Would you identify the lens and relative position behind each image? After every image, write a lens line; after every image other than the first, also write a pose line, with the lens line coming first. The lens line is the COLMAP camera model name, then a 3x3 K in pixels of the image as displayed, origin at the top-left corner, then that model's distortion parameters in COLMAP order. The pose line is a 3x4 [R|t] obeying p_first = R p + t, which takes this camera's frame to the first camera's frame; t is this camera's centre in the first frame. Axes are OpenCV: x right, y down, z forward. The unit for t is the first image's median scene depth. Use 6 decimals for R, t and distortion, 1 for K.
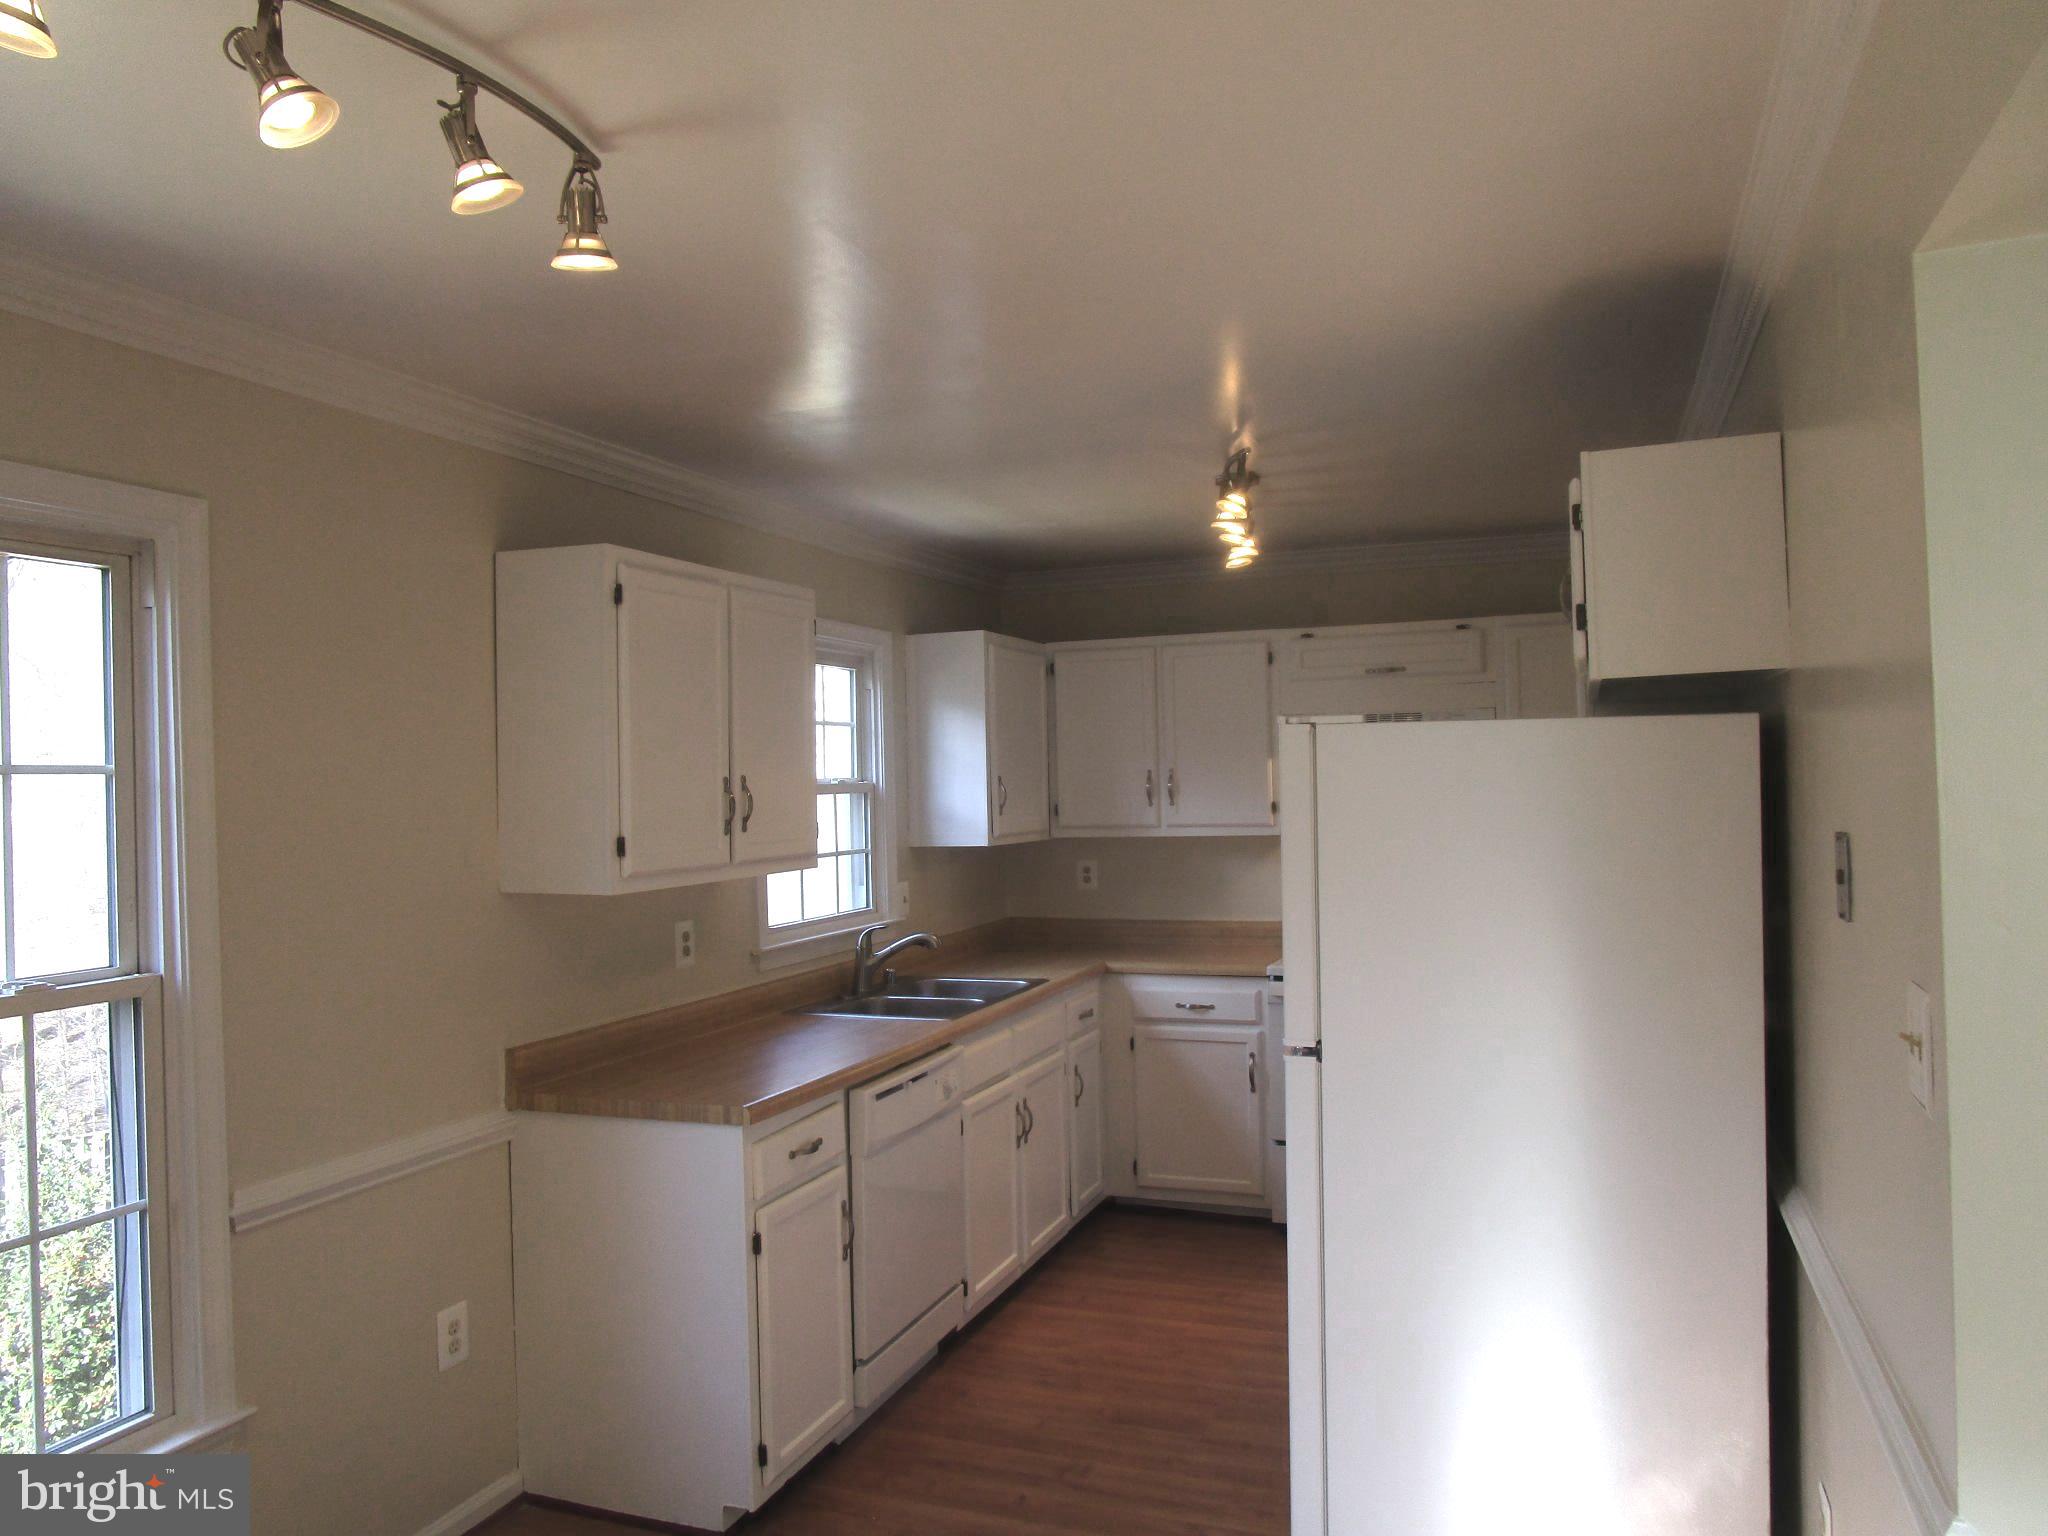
lens RADIAL K [[1456.8, 0, 1030.9], [0, 1456.8, 754.5], [0, 0, 1]] dist [-0.027743, 0.011783]
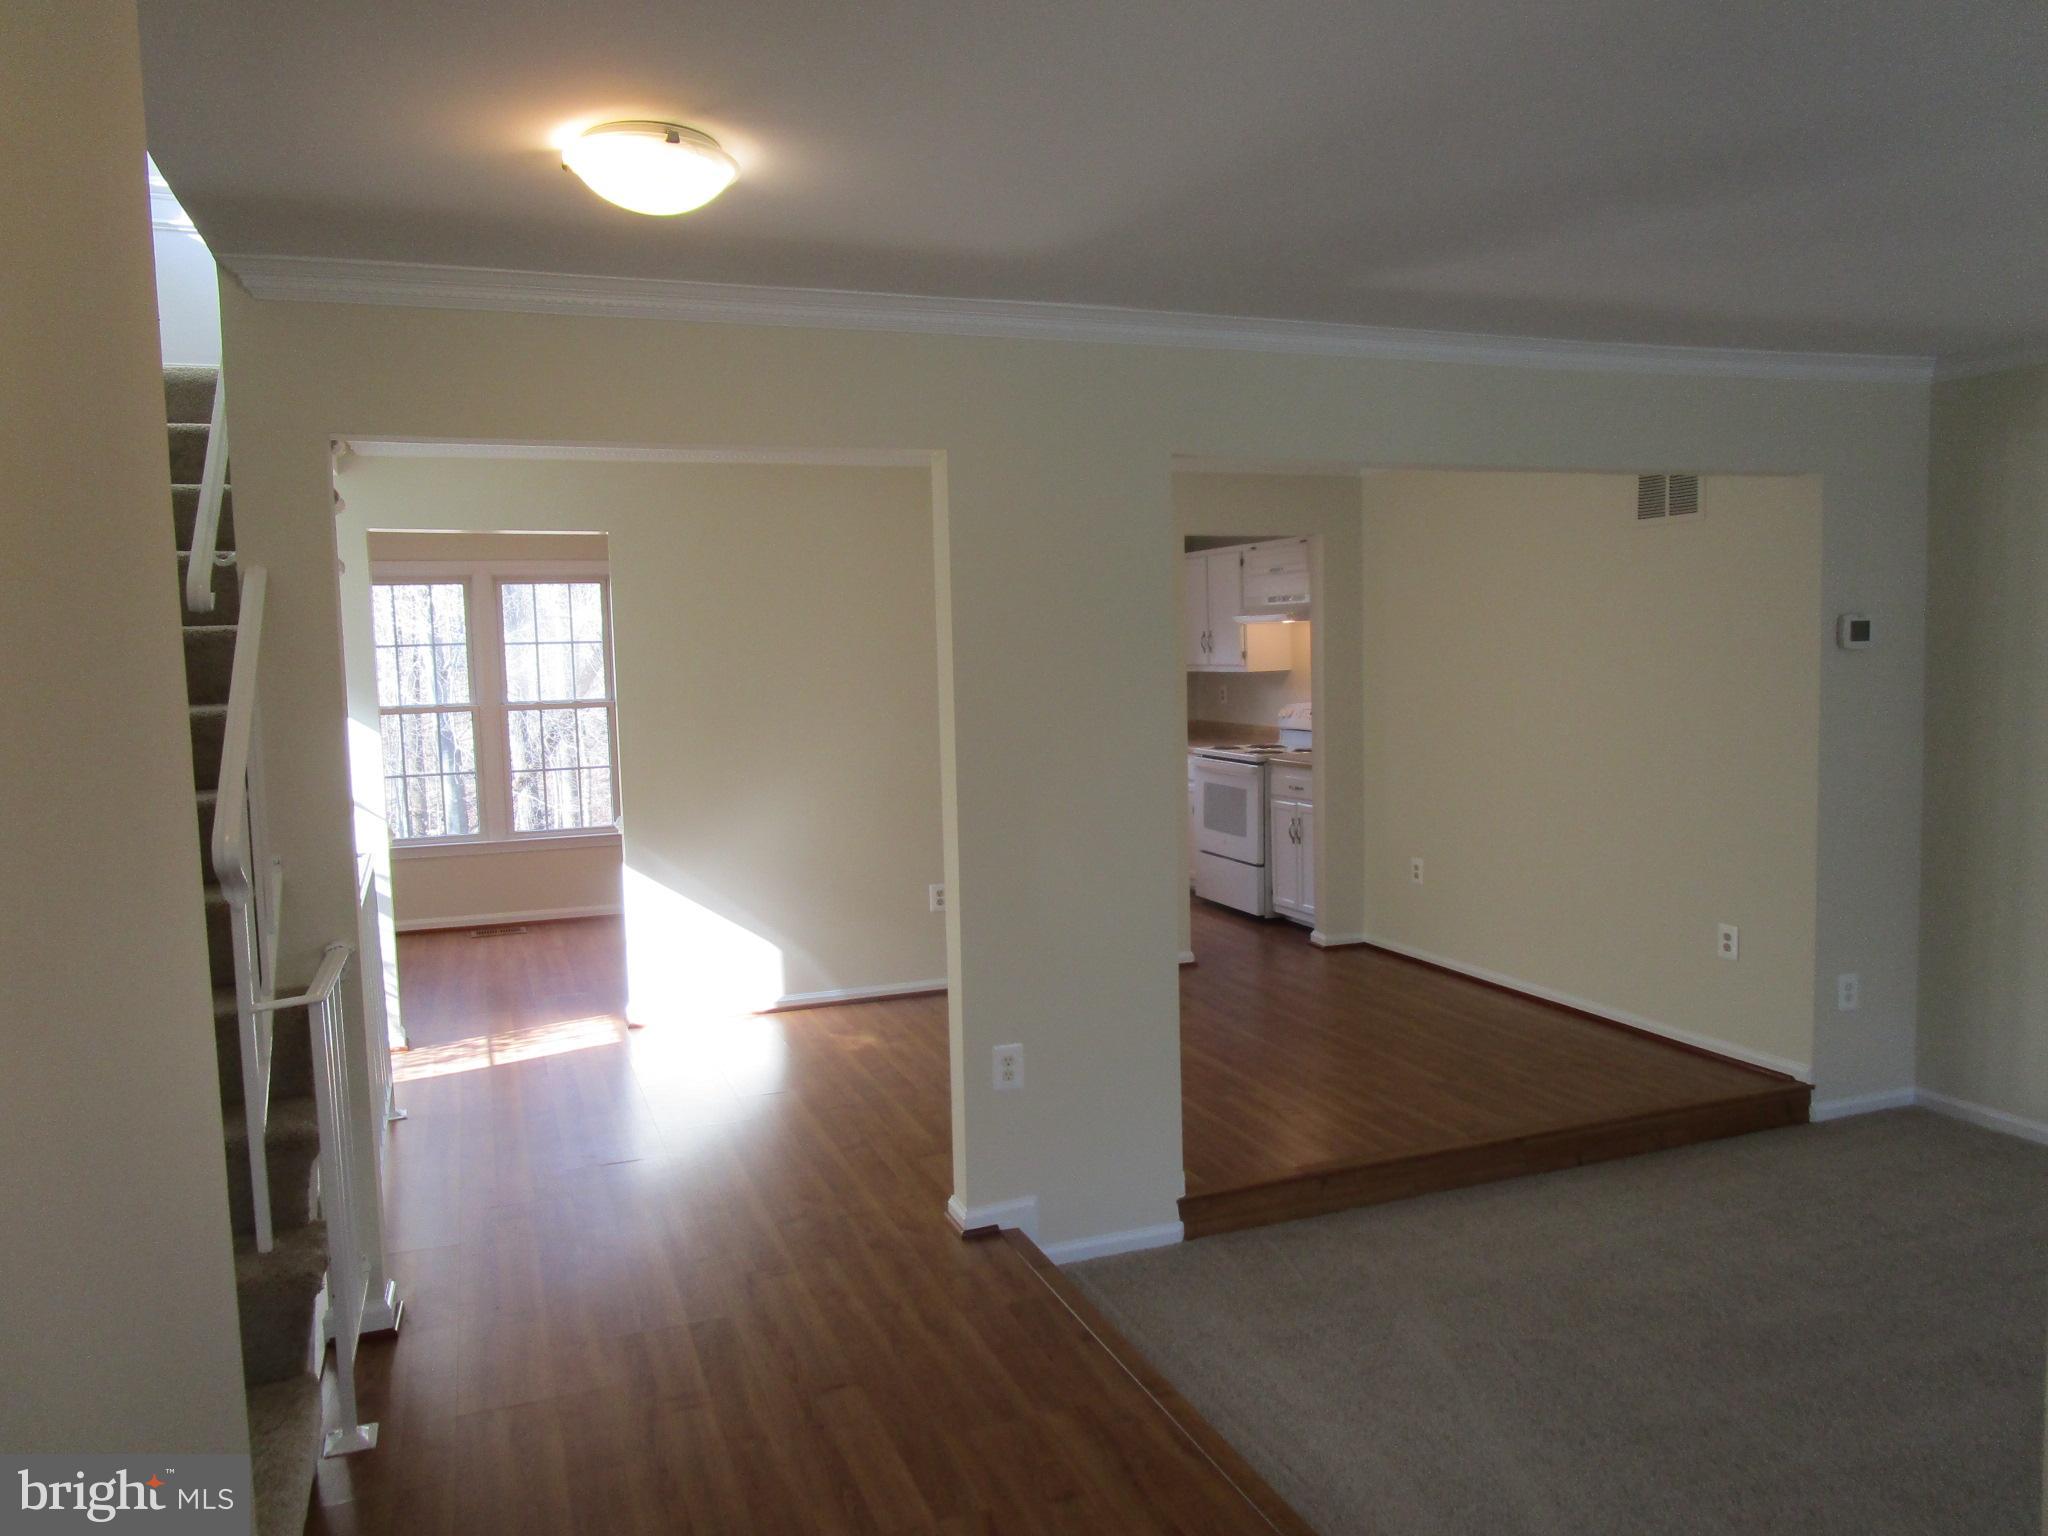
lens RADIAL K [[1456.8, 0, 1017.6], [0, 1456.8, 760.1], [0, 0, 1]] dist [-0.027743, 0.011783]
pose [[0.639297, 0.068766, -0.765879, 1.343811], [0.026320, 0.993453, 0.111169, -0.036642], [0.768509, -0.091228, 0.633301, -0.250494]]
